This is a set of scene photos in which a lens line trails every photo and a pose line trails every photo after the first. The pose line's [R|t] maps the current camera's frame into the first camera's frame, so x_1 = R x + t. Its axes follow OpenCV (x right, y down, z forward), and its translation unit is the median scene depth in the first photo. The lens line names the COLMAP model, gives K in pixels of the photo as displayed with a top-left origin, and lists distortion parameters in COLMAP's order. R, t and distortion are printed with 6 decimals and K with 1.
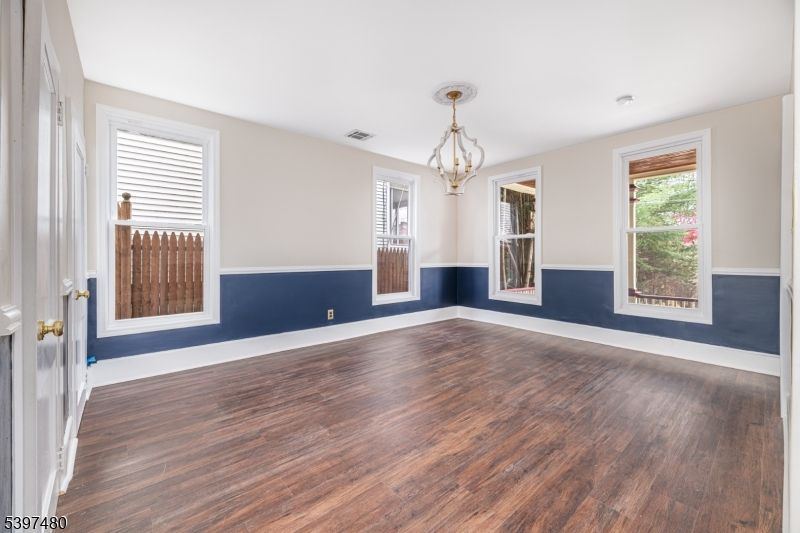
lens RADIAL K [[329.9, 0, 403.0], [0, 329.9, 261.3], [0, 0, 1]] dist [0.003013, 0.000174]
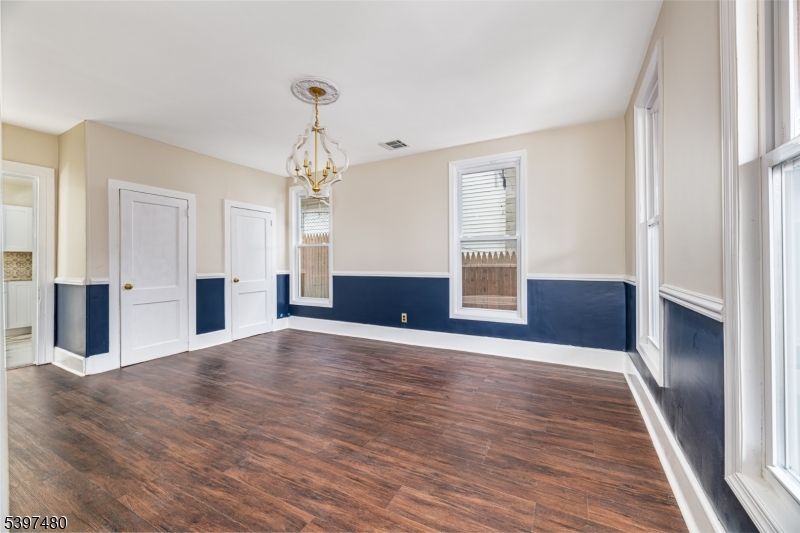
lens RADIAL K [[329.9, 0, 402.4], [0, 329.9, 261.3], [0, 0, 1]] dist [0.003013, 0.000174]
pose [[0.333927, -0.002198, -0.942596, 1.101974], [-0.010360, 0.999928, -0.006001, -0.019341], [0.942542, 0.011769, 0.333880, 0.906035]]
